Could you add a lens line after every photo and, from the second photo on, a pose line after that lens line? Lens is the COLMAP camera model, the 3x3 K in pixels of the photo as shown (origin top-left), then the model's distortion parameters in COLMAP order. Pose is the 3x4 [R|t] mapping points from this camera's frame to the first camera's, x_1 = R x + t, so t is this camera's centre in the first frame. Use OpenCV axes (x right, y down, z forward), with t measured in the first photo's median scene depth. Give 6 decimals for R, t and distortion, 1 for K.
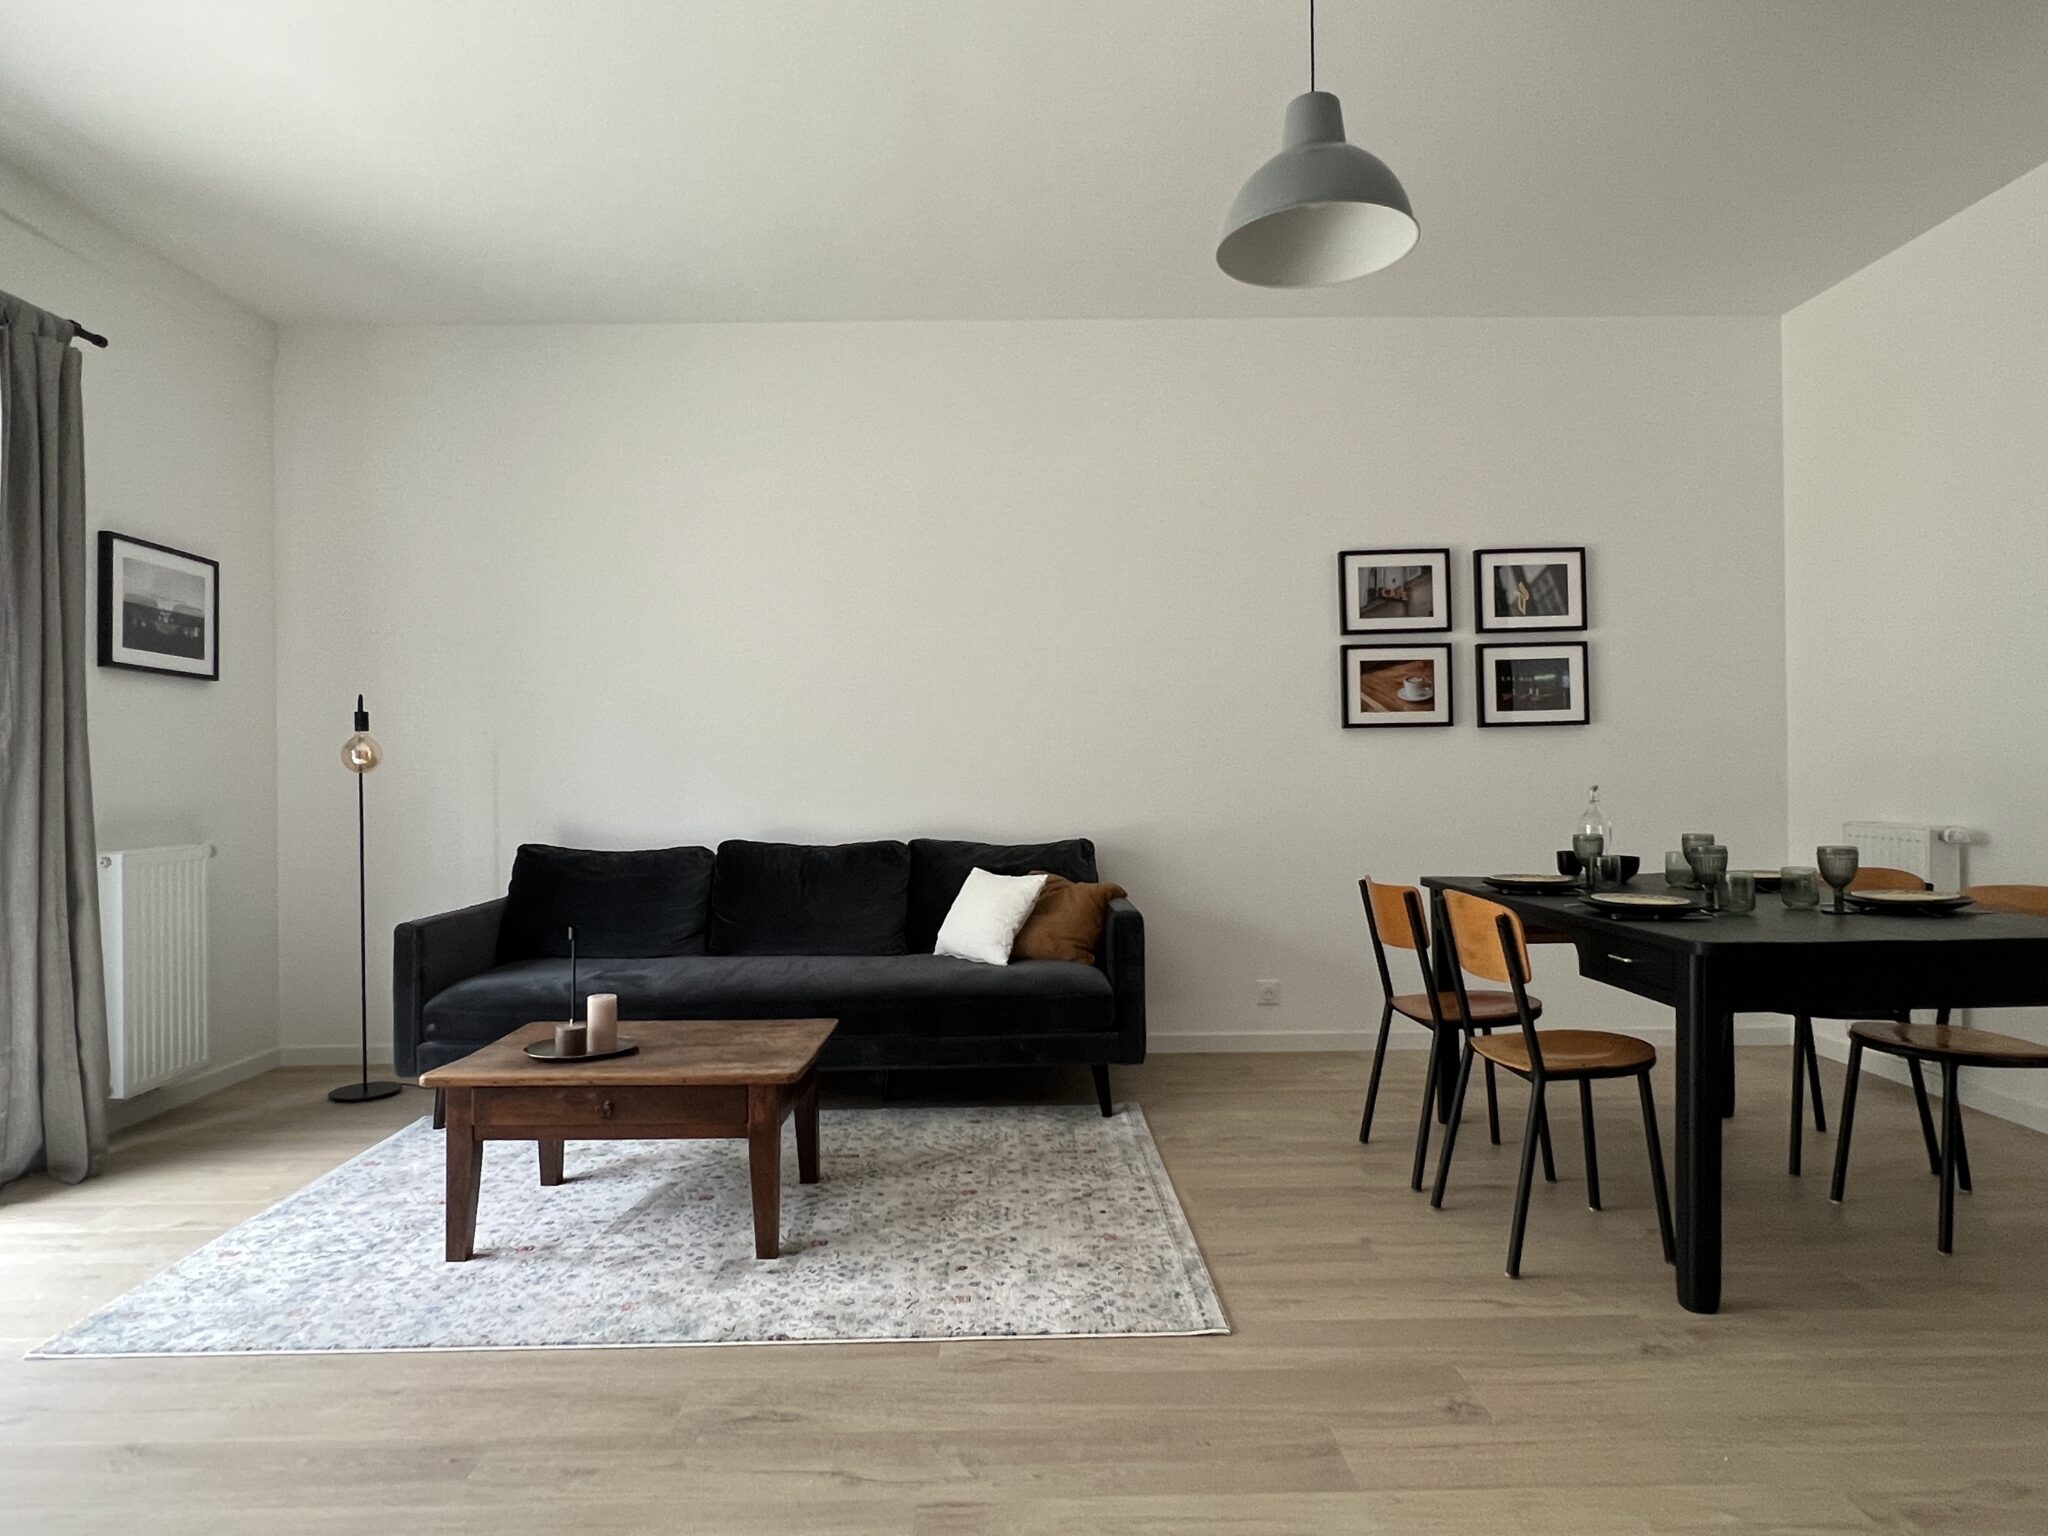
lens RADIAL K [[1182.7, 0, 1020.1], [0, 1182.7, 776.0], [0, 0, 1]] dist [-0.000793, -0.002256]
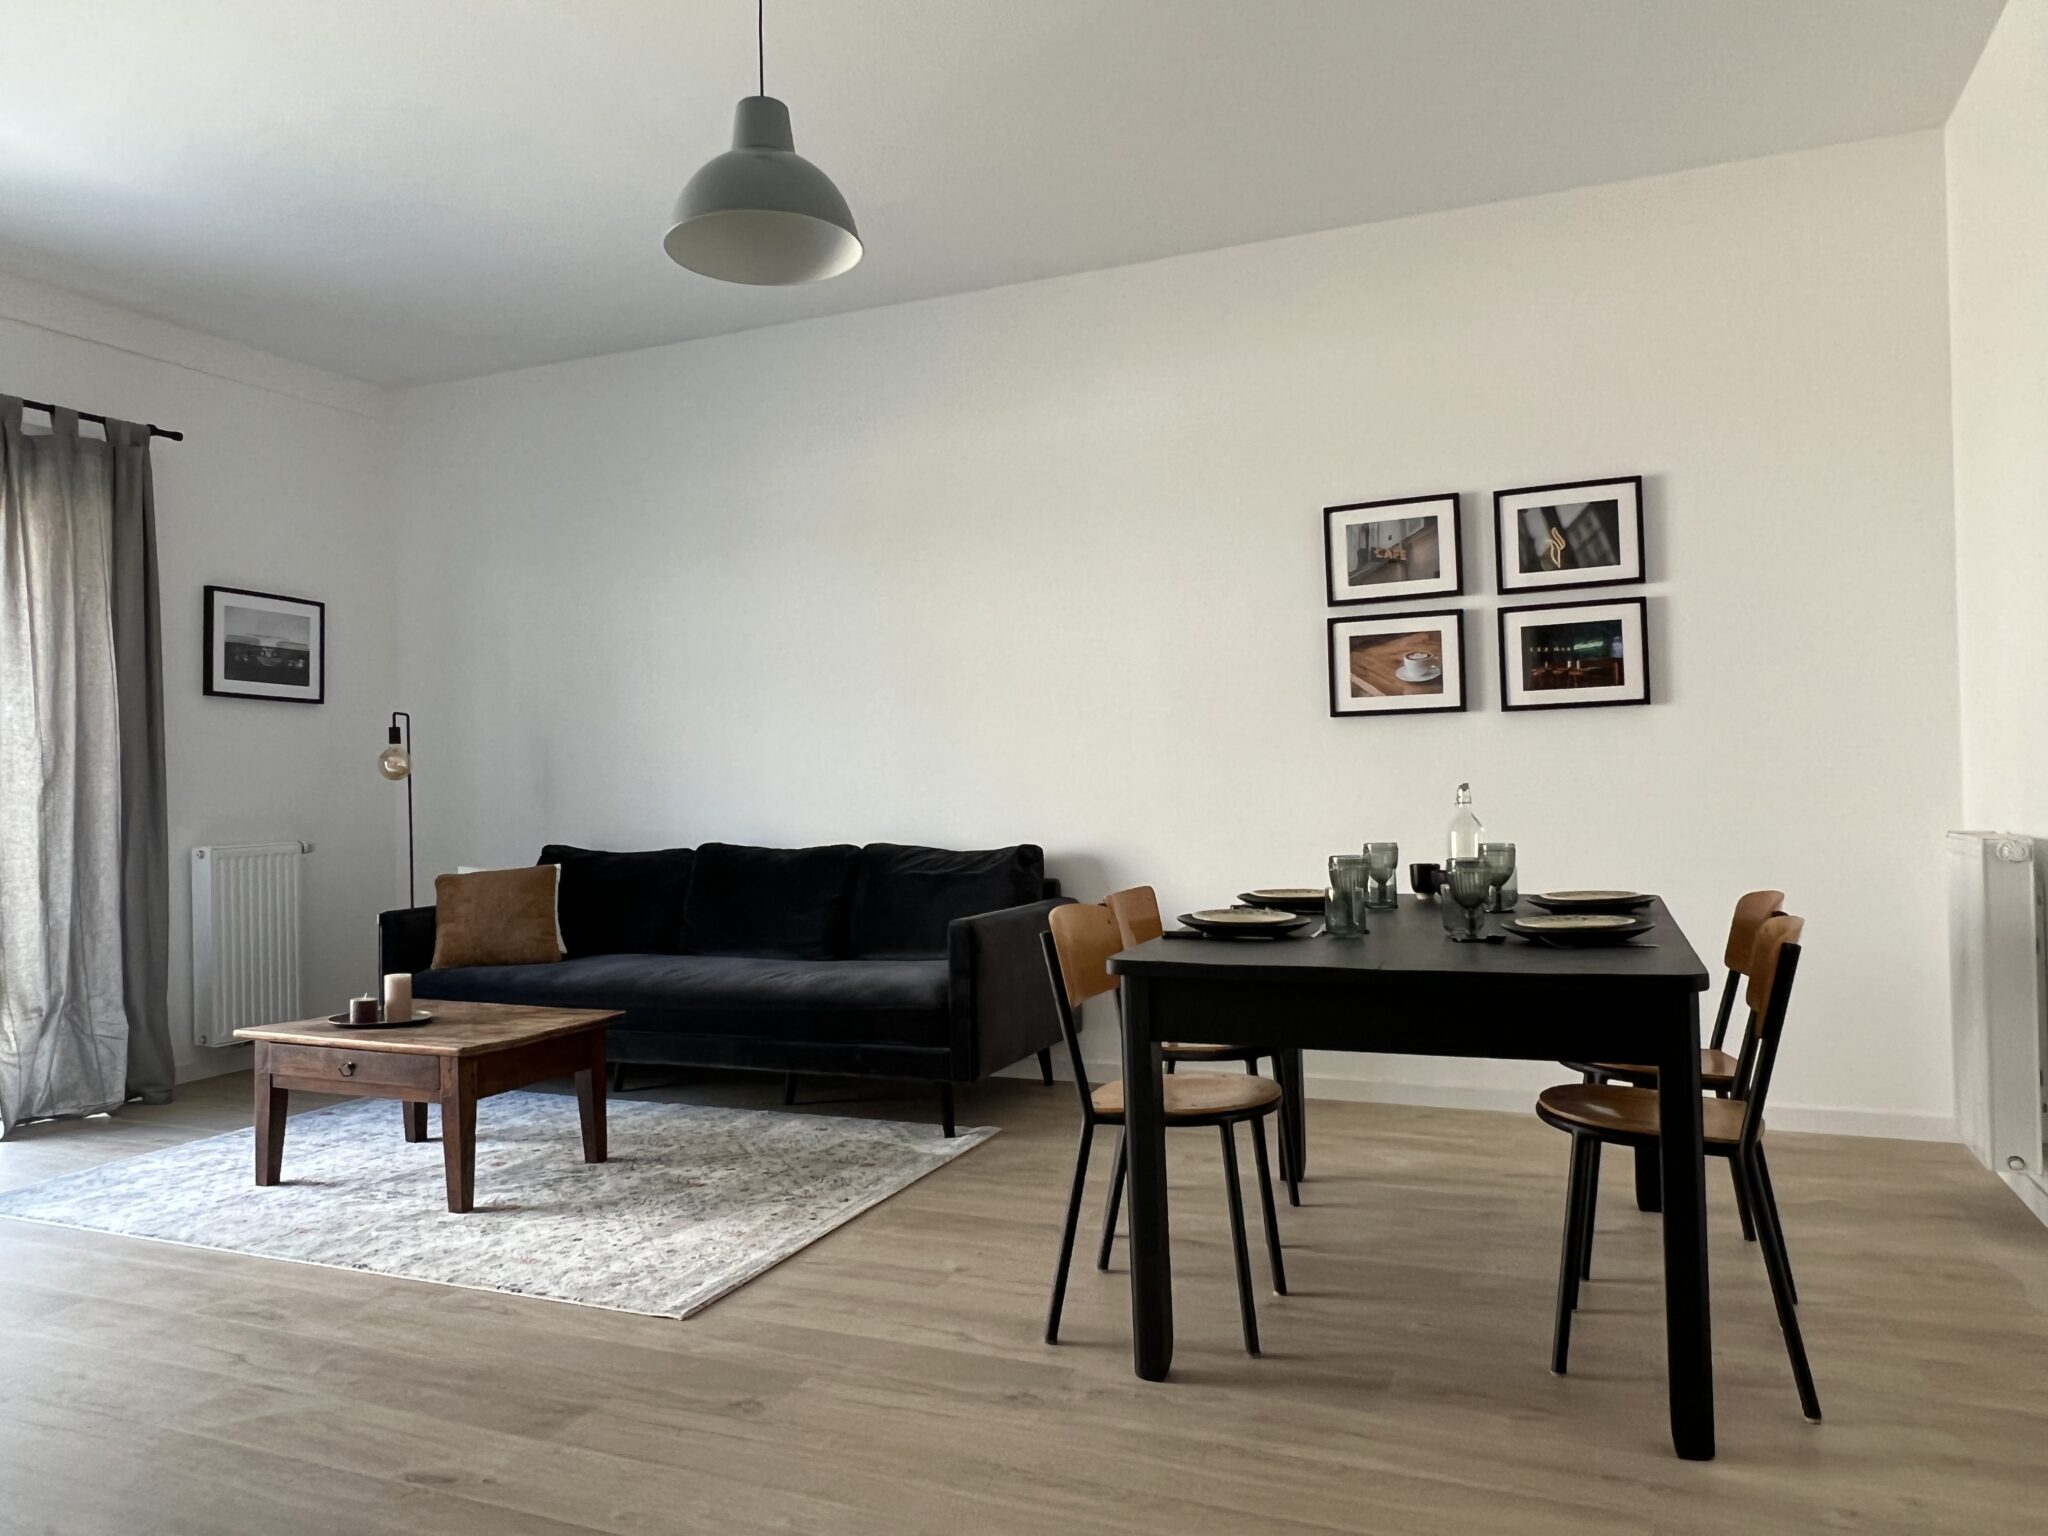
lens RADIAL K [[1383.3, 0, 1026.1], [0, 1383.3, 783.2], [0, 0, 1]] dist [-0.009373, 0.003811]
pose [[0.919865, -0.007841, -0.392157, 0.460186], [0.009470, 0.999953, 0.002219, 0.002427], [0.392121, -0.005755, 0.919896, 0.007375]]
